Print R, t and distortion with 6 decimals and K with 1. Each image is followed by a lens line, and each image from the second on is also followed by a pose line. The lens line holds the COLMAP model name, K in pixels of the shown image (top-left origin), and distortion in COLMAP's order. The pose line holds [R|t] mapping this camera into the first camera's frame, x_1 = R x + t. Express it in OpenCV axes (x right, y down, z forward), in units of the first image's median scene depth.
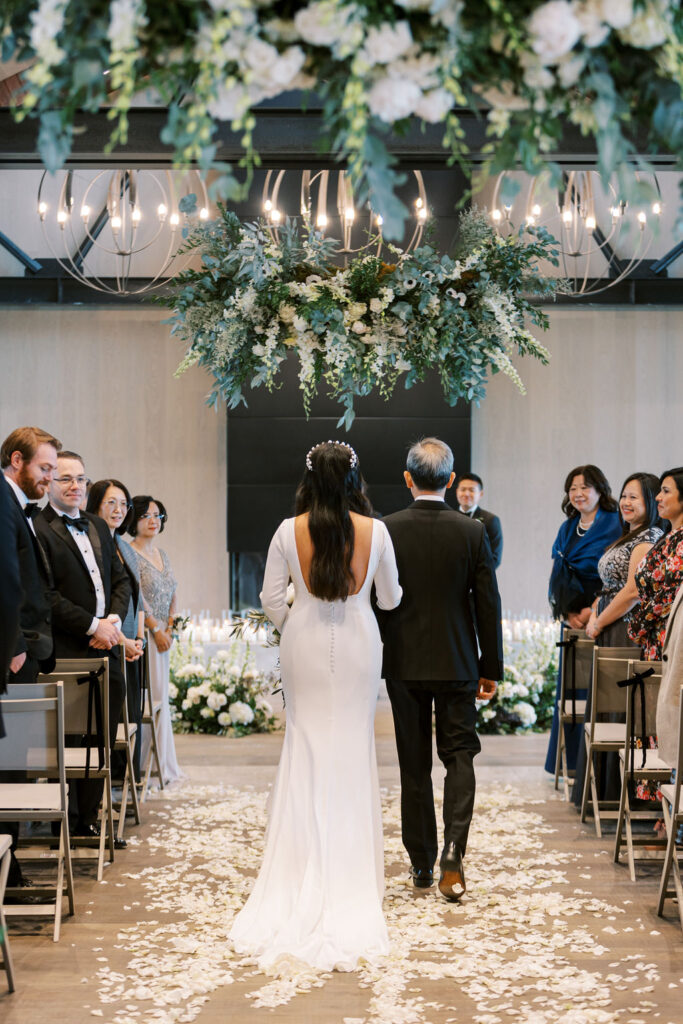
lens RADIAL K [[2045.2, 0, 341.5], [0, 2045.2, 512.4], [0, 0, 1]] dist [-0.035739, 0.000000]
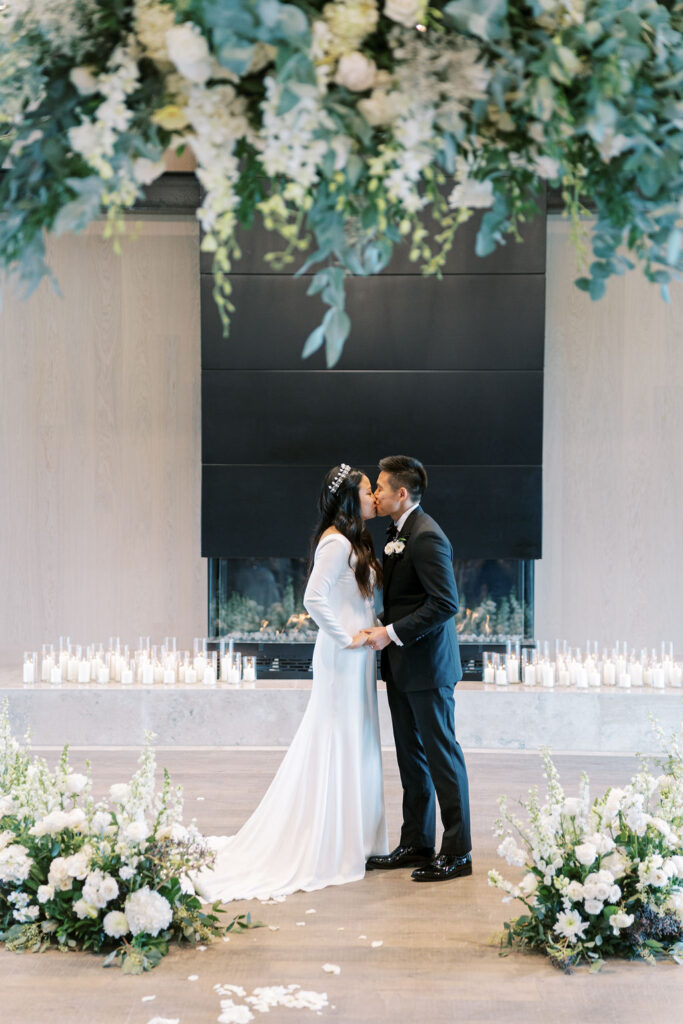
lens RADIAL K [[1711.7, 0, 343.2], [0, 1711.7, 511.9], [0, 0, 1]] dist [0.265280, 0.000000]
pose [[0.999707, 0.004651, -0.023762, 0.013514], [-0.004065, 0.999688, 0.024643, -0.019190], [0.023870, -0.024539, 0.999414, 0.661983]]
